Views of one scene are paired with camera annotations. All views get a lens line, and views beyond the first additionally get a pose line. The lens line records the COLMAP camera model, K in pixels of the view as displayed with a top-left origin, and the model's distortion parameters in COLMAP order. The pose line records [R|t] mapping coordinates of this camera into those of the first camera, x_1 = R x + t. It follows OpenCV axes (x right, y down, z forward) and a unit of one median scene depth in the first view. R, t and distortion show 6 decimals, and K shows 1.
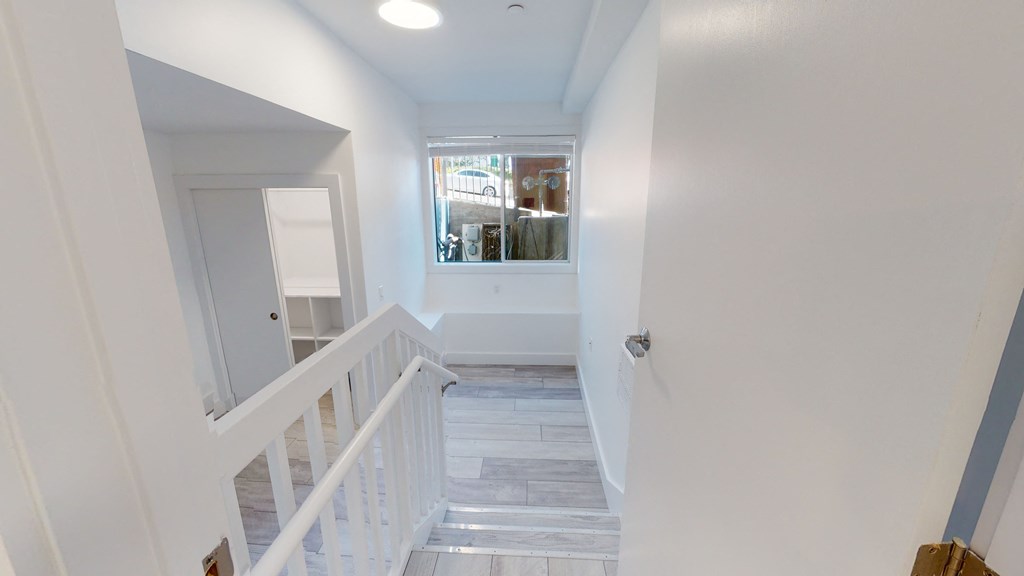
lens RADIAL K [[373.7, 0, 514.4], [0, 373.7, 288.2], [0, 0, 1]] dist [-0.000918, 0.000045]
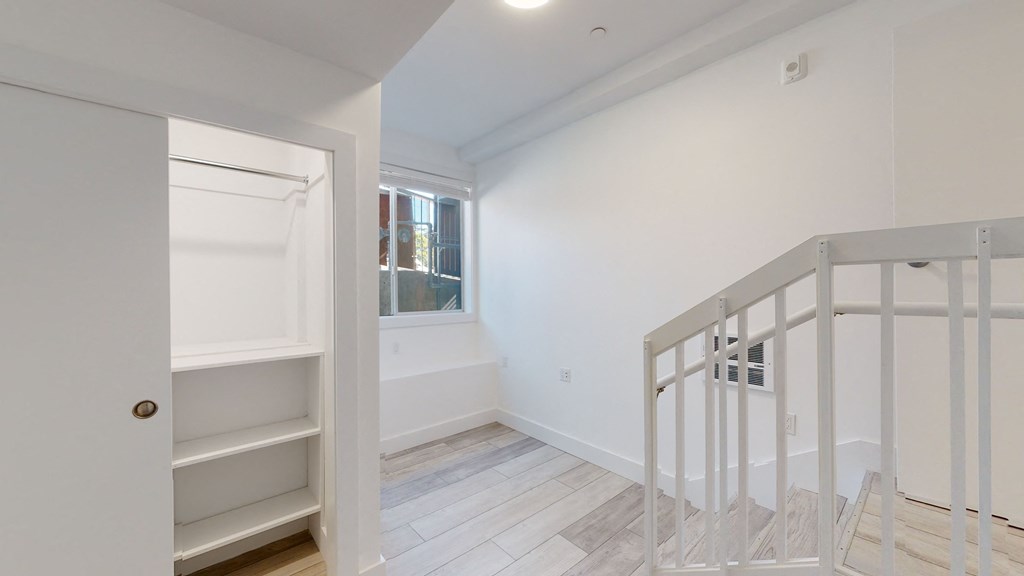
lens RADIAL K [[373.7, 0, 512.9], [0, 373.7, 287.9], [0, 0, 1]] dist [-0.000918, 0.000045]
pose [[0.718939, -0.003002, 0.695067, -0.499528], [0.163216, 0.972759, -0.164621, 0.057412], [-0.675638, 0.231798, 0.699844, 0.307960]]
